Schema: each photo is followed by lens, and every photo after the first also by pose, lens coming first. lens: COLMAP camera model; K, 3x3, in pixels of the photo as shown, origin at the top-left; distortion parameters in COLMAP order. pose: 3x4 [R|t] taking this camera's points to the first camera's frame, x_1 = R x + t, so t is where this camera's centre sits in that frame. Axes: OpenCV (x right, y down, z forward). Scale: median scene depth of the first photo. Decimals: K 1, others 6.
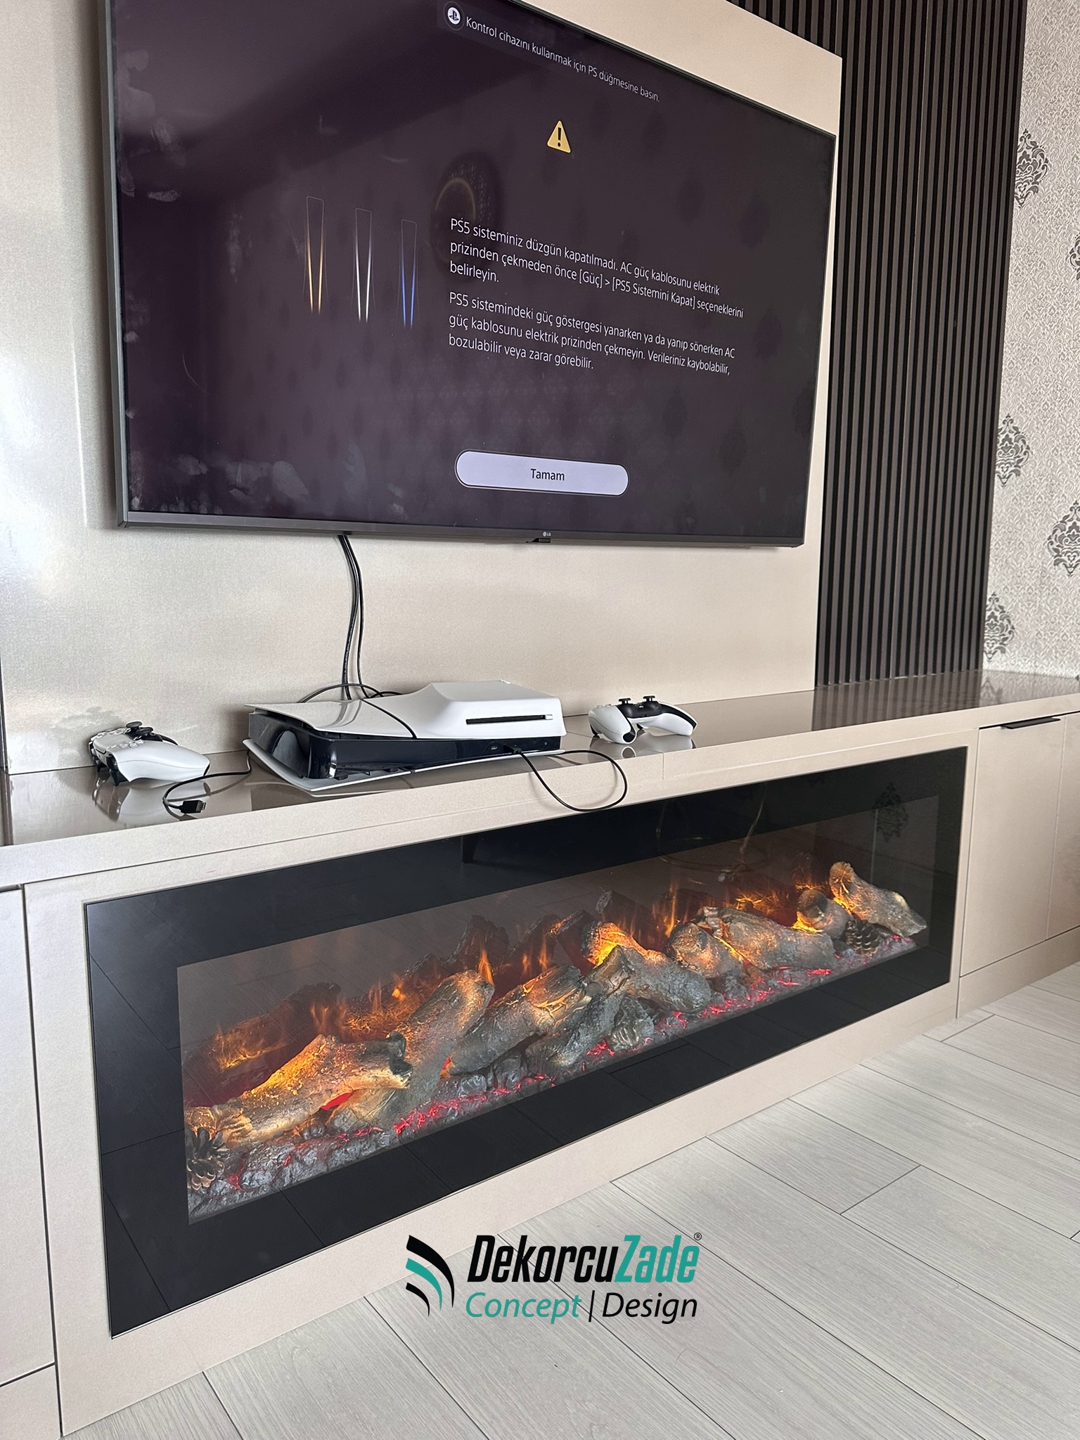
lens RADIAL K [[1016.1, 0, 539.9], [0, 1016.1, 720.2], [0, 0, 1]] dist [0.083586, -0.103502]
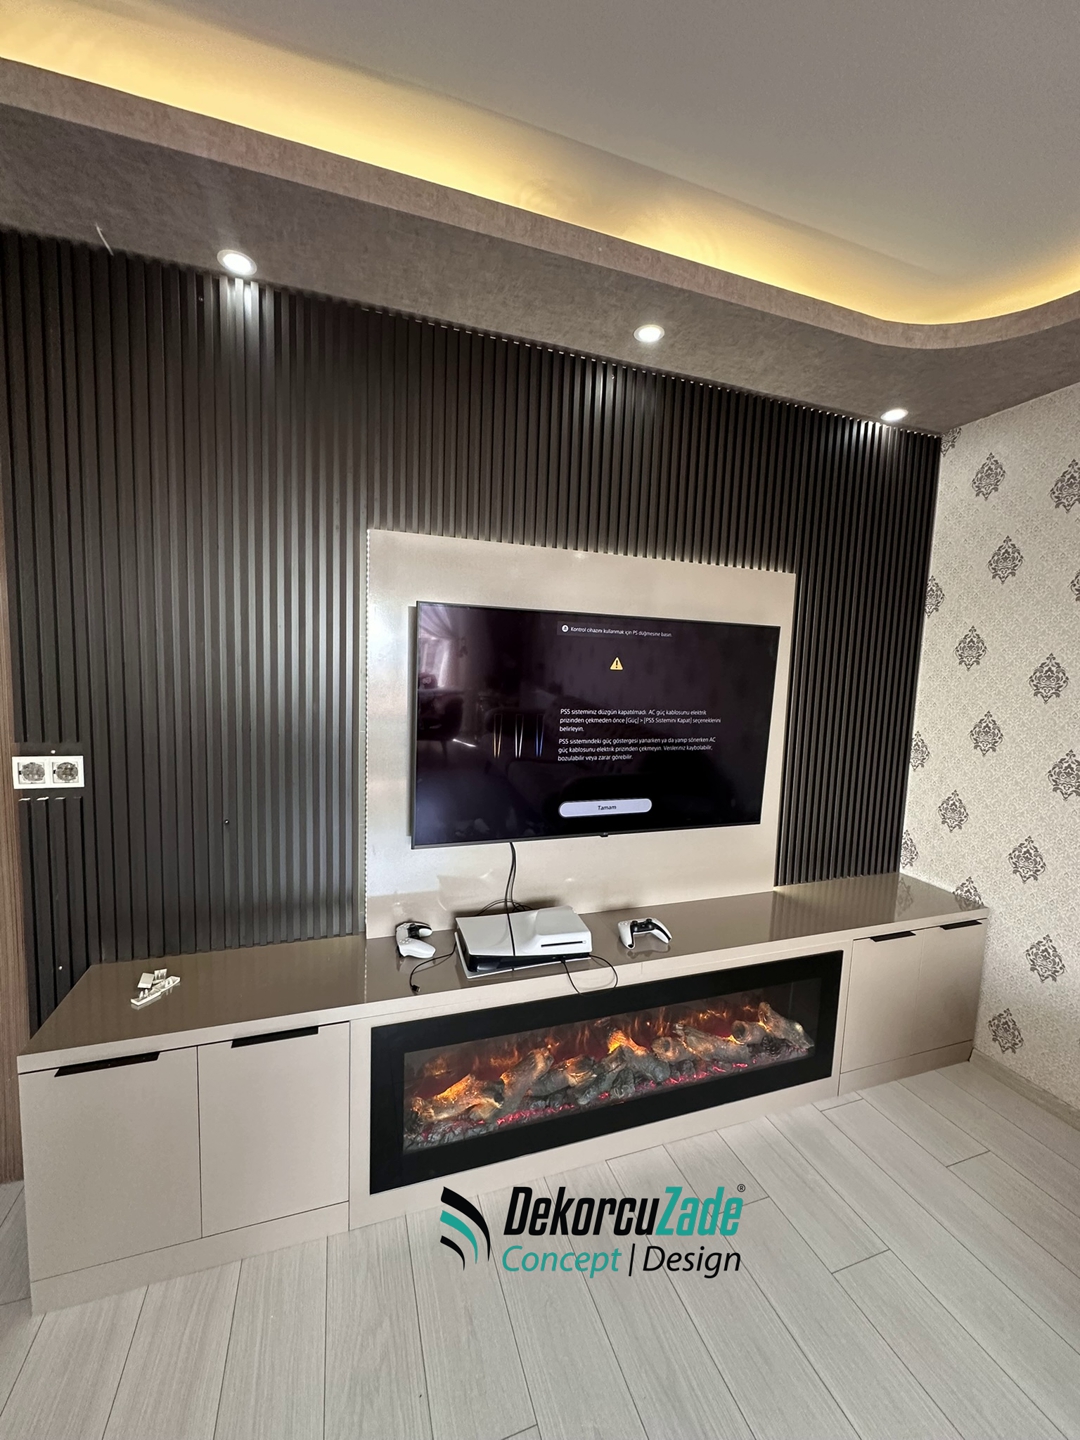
lens RADIAL K [[576.7, 0, 539.9], [0, 576.7, 717.6], [0, 0, 1]] dist [-0.004510, 0.002370]
pose [[0.948047, 0.056735, -0.313030, 0.251421], [-0.074780, 0.996142, -0.045935, -0.377810], [0.309216, 0.066957, 0.948632, -0.210300]]
